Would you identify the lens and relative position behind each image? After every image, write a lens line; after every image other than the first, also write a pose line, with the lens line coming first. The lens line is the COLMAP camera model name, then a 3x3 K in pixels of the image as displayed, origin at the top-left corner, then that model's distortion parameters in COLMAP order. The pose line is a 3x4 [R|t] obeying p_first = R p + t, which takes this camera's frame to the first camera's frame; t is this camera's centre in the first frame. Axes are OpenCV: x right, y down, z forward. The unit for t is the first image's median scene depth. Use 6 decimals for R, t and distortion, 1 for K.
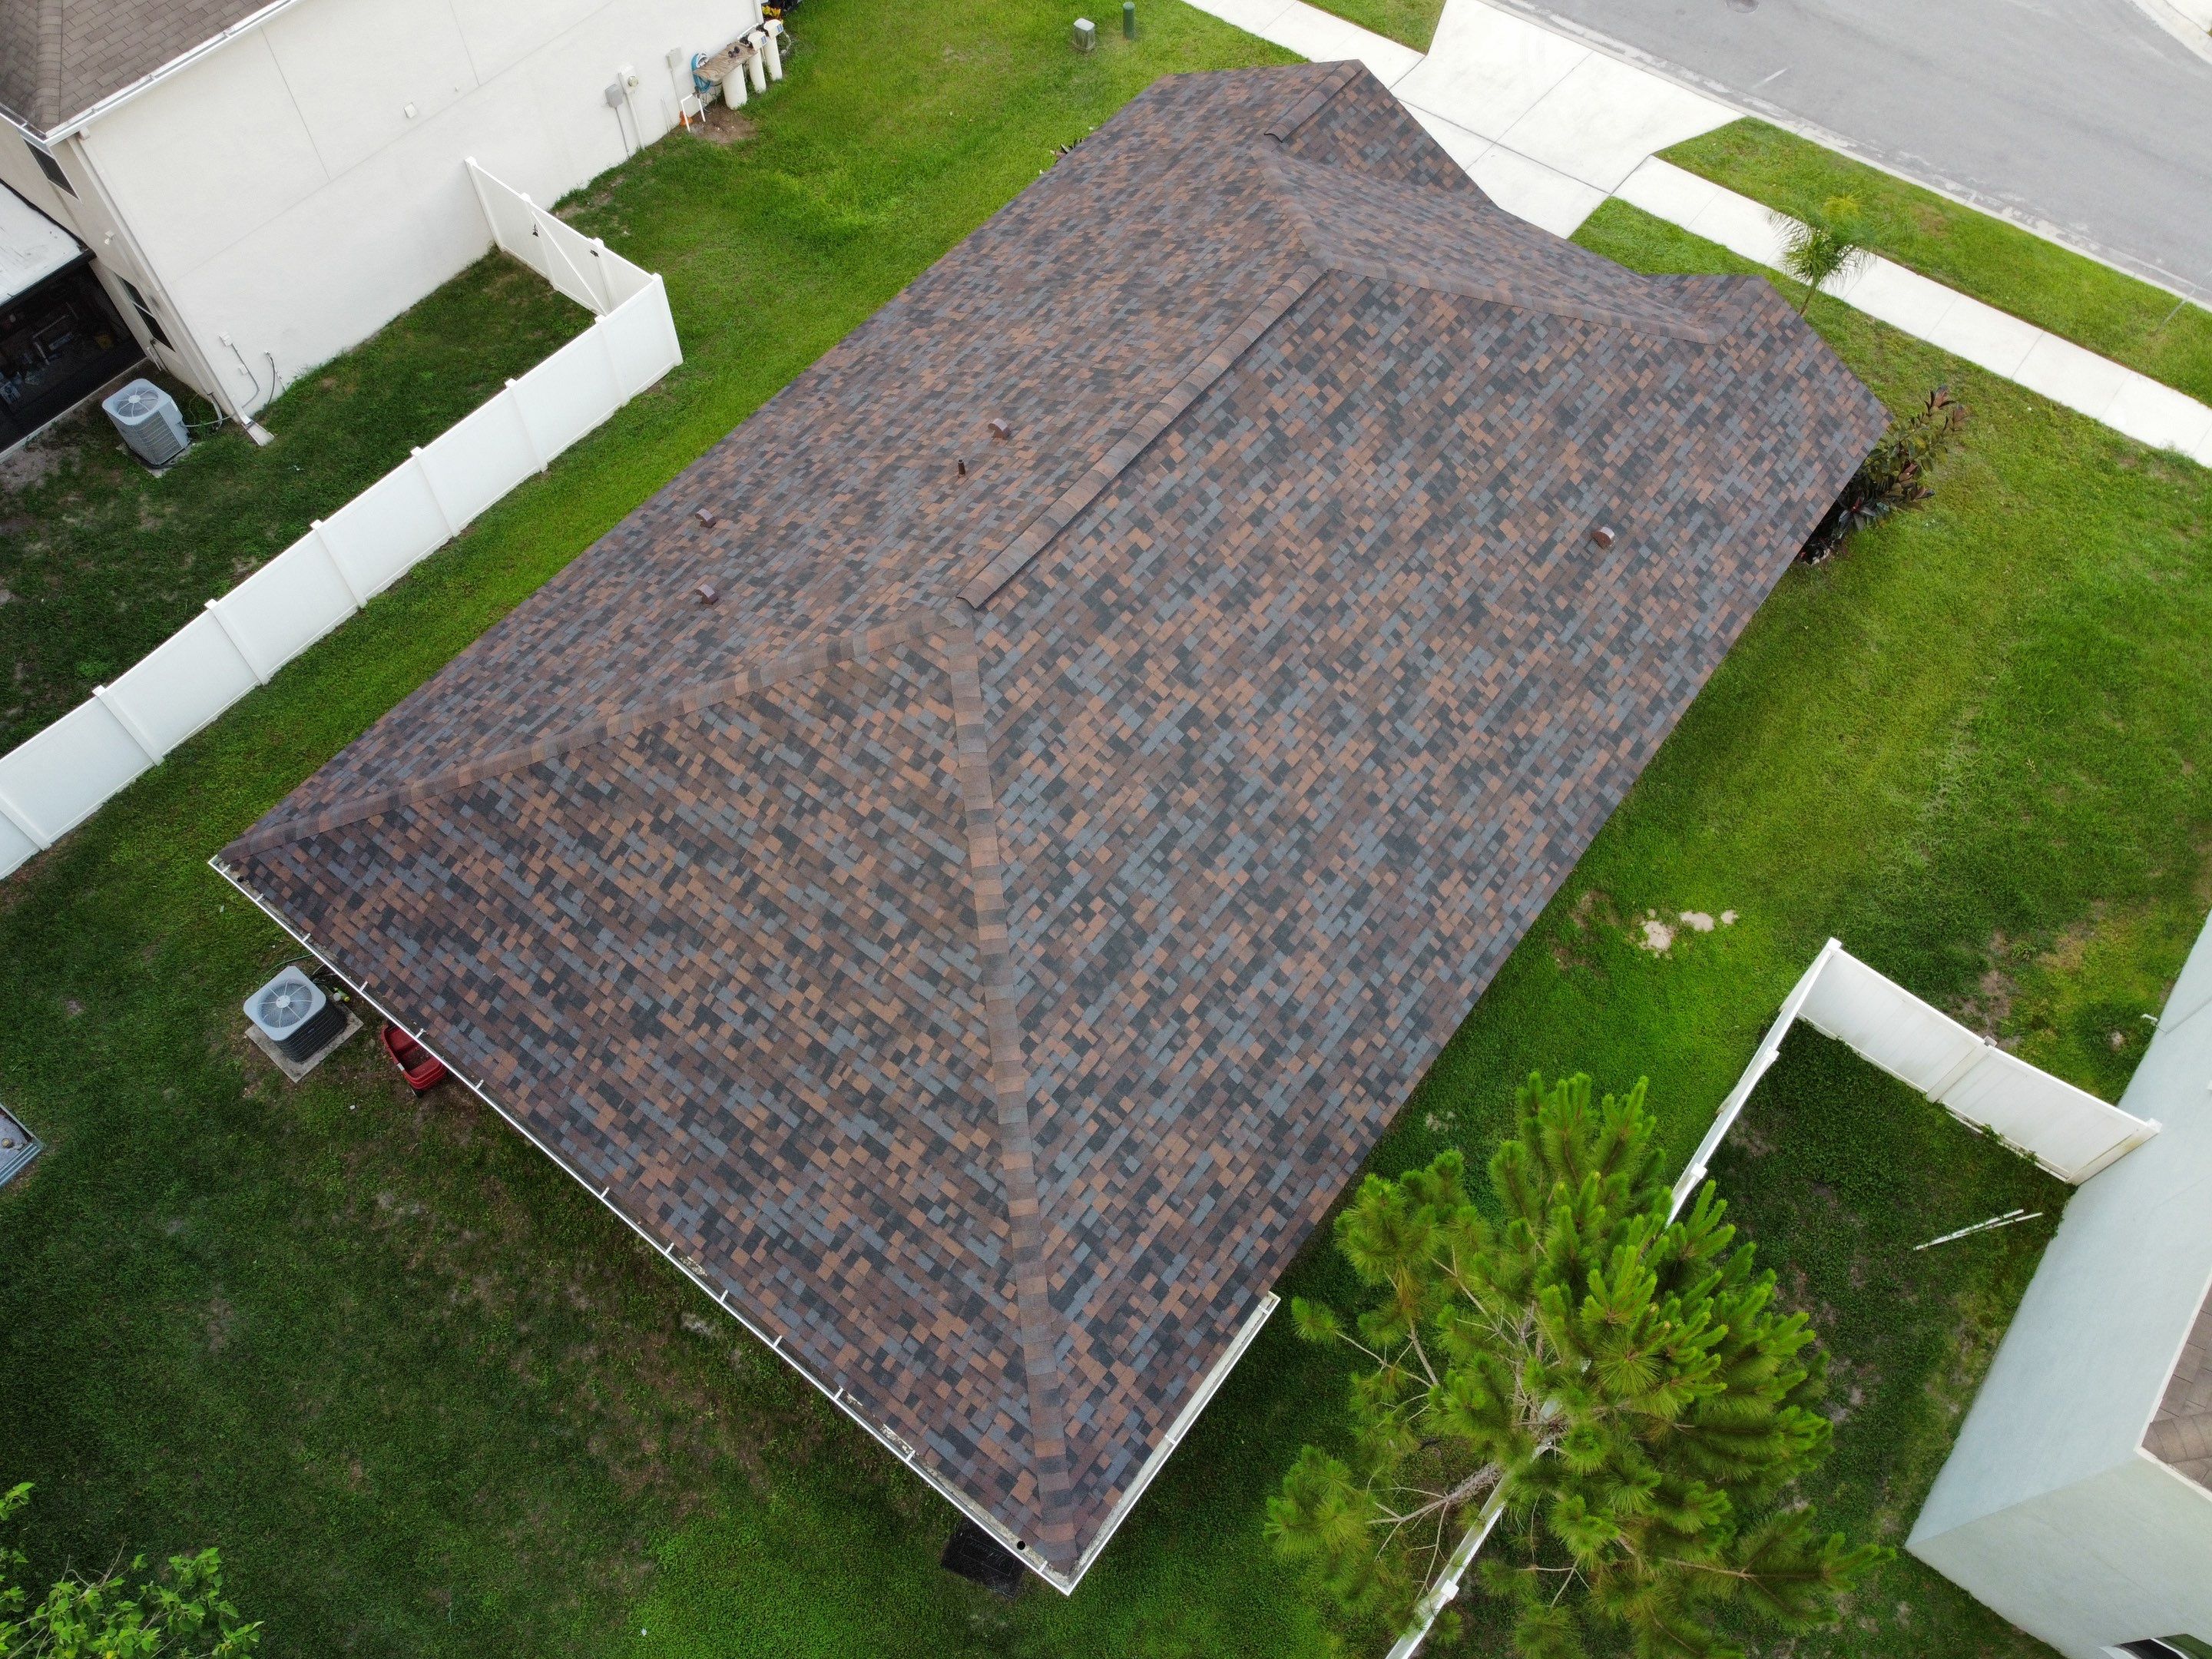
lens RADIAL K [[1685.8, 0, 1081.5], [0, 1685.8, 804.4], [0, 0, 1]] dist [-0.001261, -0.007990]
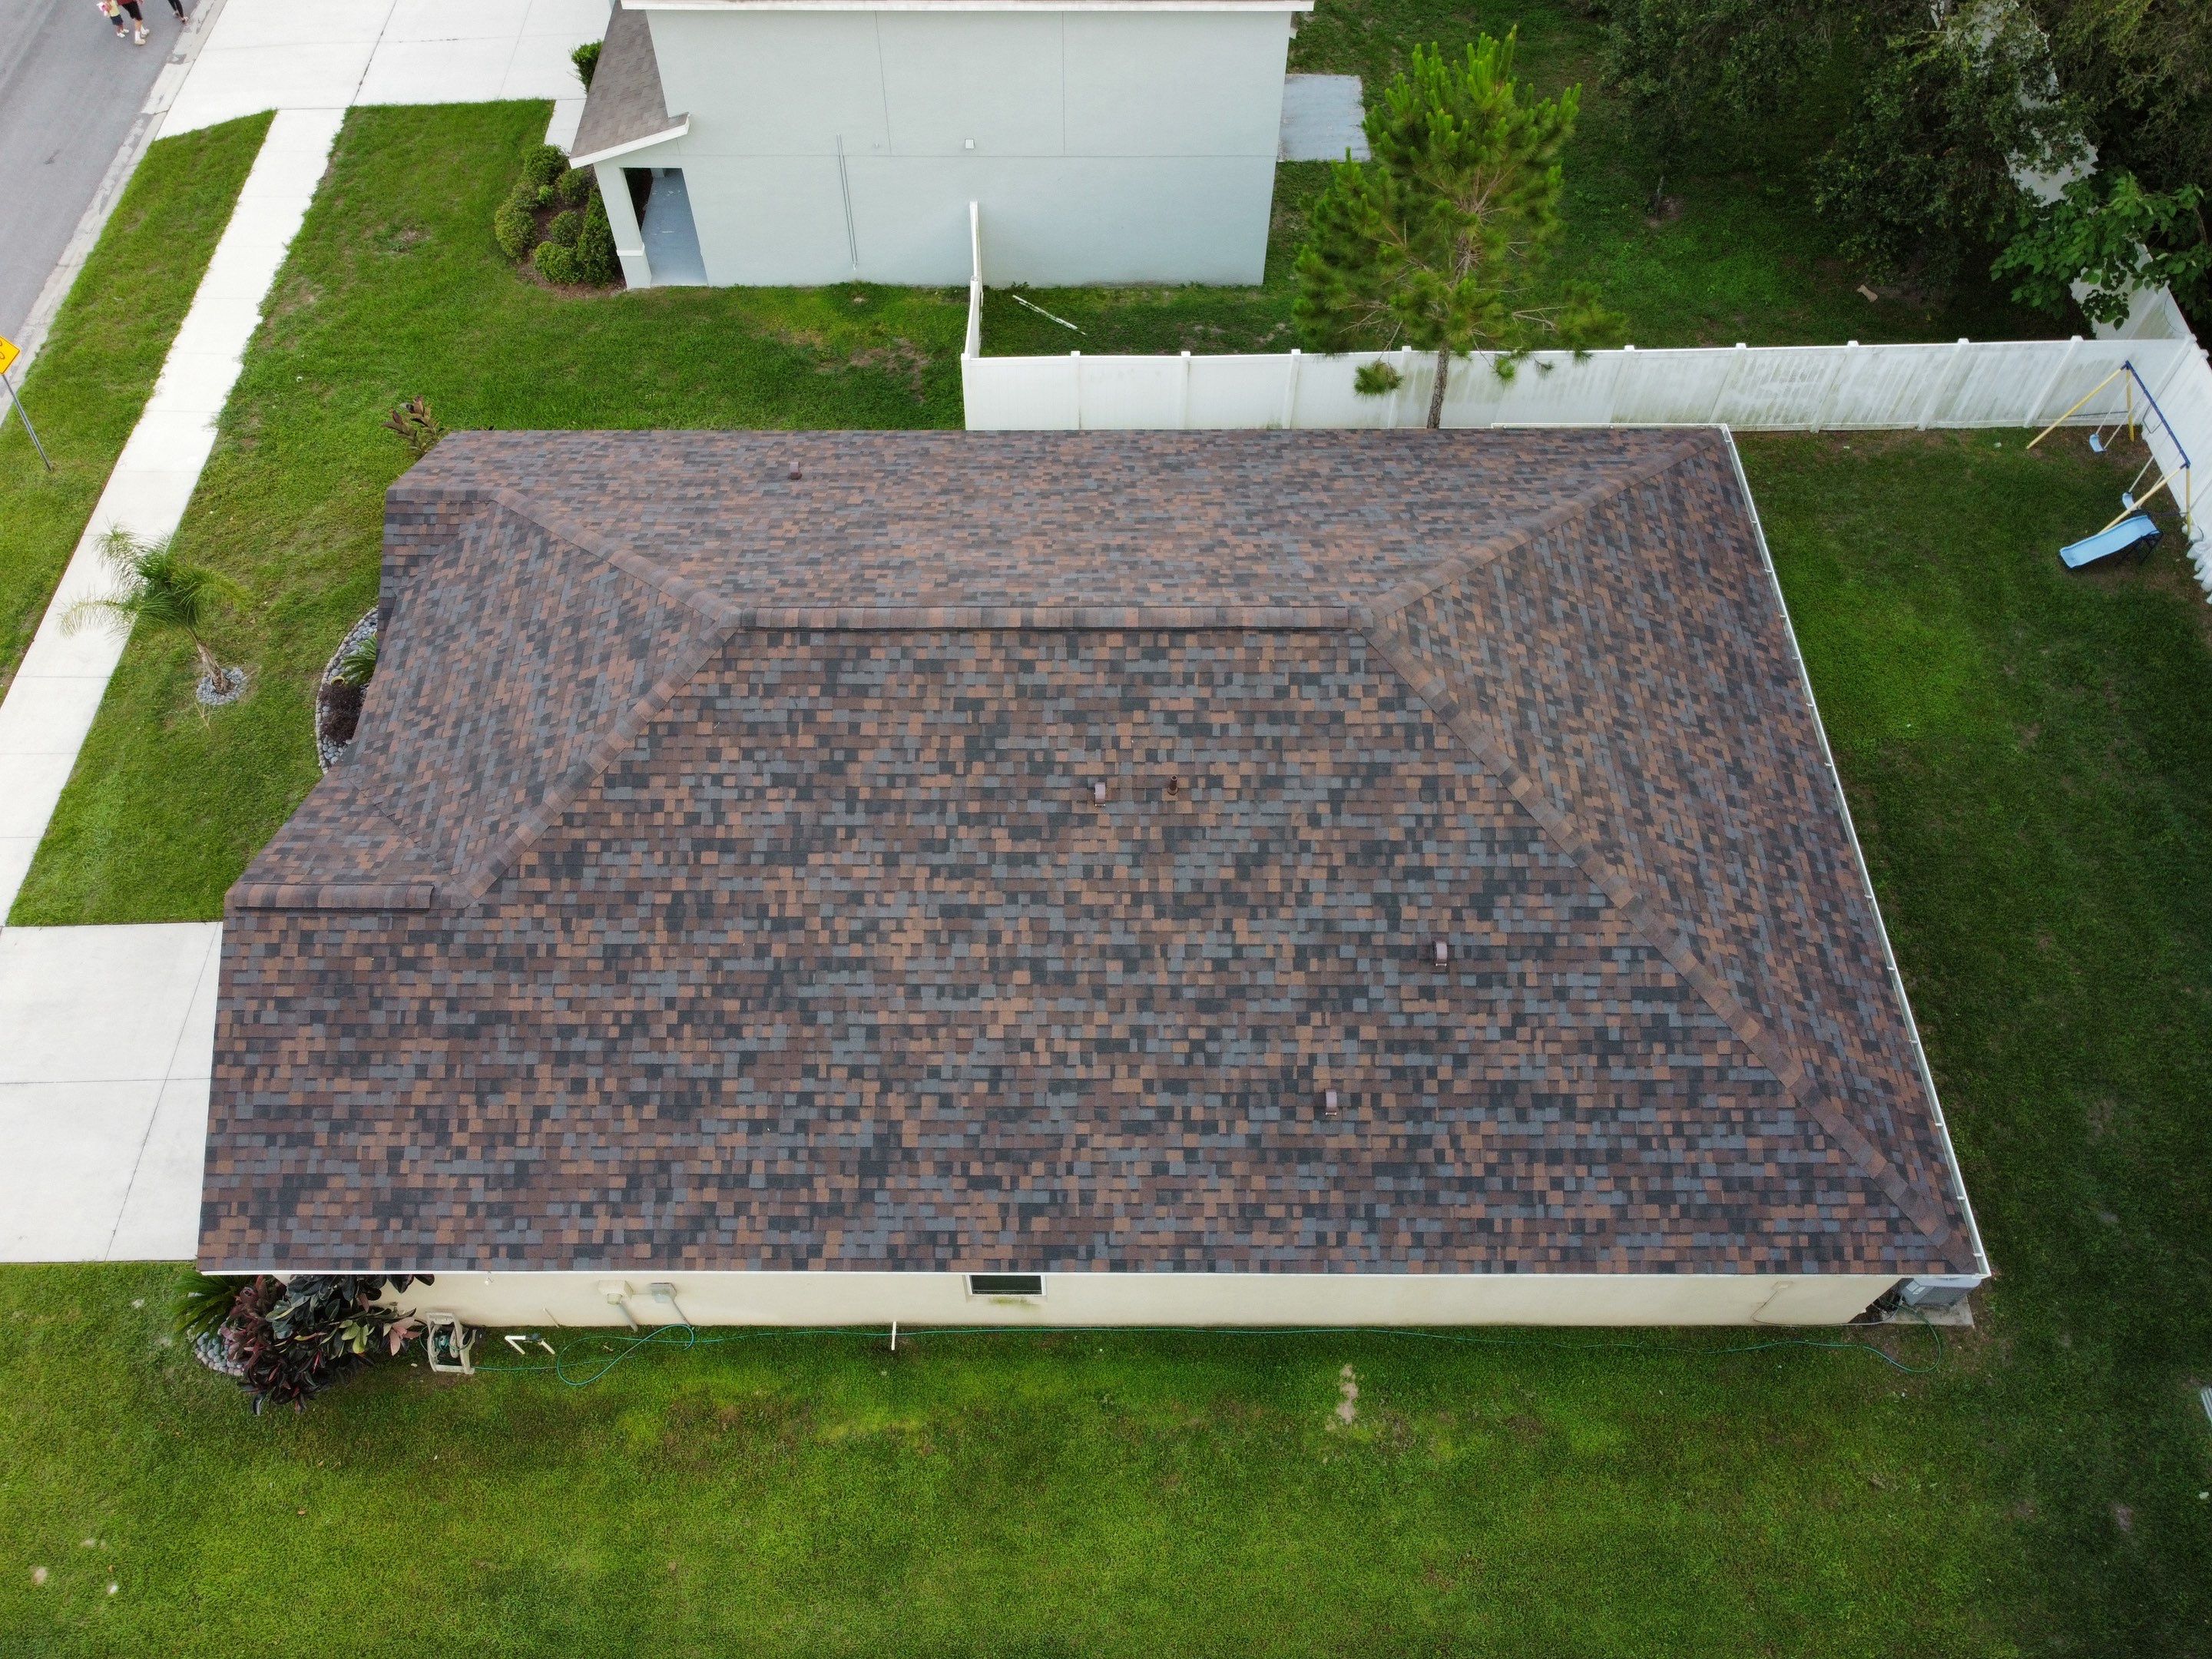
lens RADIAL K [[1685.8, 0, 1071.9], [0, 1685.8, 792.4], [0, 0, 1]] dist [-0.001261, -0.007990]
pose [[-0.610446, -0.646084, 0.458183, -0.467359], [0.674250, -0.120334, 0.728633, -0.919604], [-0.415623, 0.753721, 0.509079, 0.561048]]
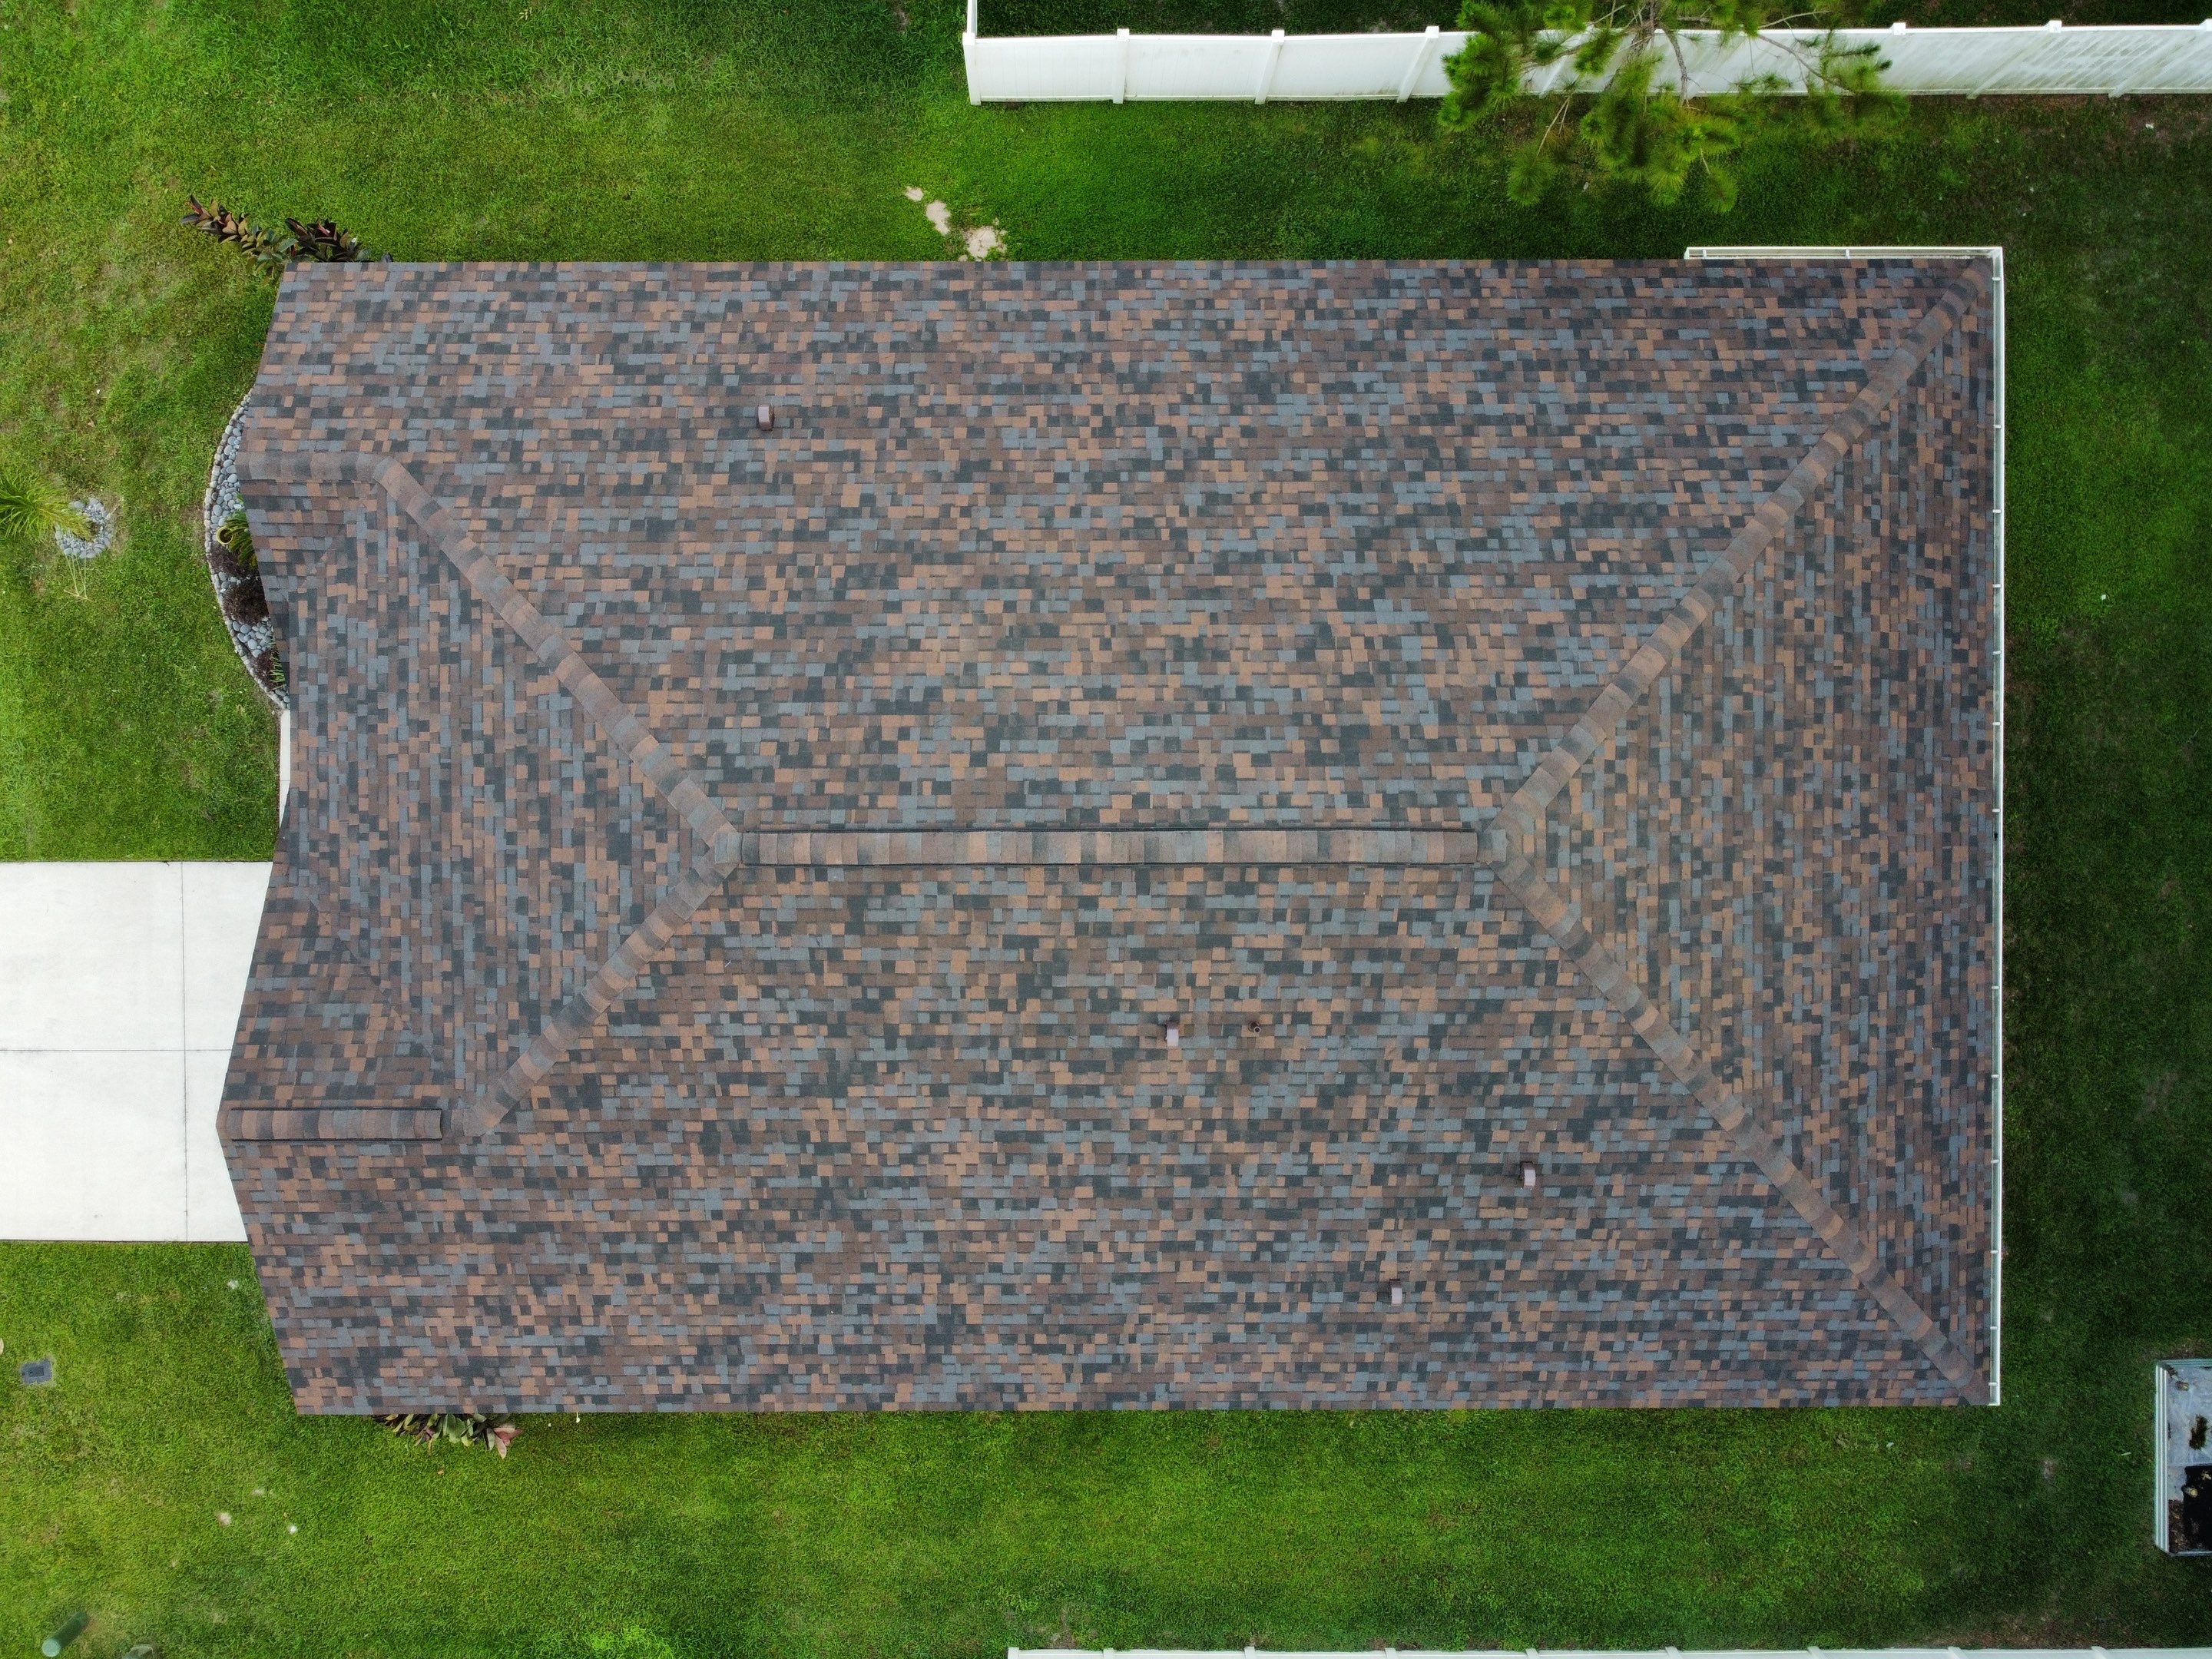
lens RADIAL K [[1685.8, 0, 1074.9], [0, 1685.8, 804.7], [0, 0, 1]] dist [-0.001261, -0.007990]
pose [[-0.616533, -0.787300, -0.006815, 0.074531], [0.665192, -0.525502, 0.530441, -0.640508], [-0.421198, 0.322501, 0.847694, 0.311884]]
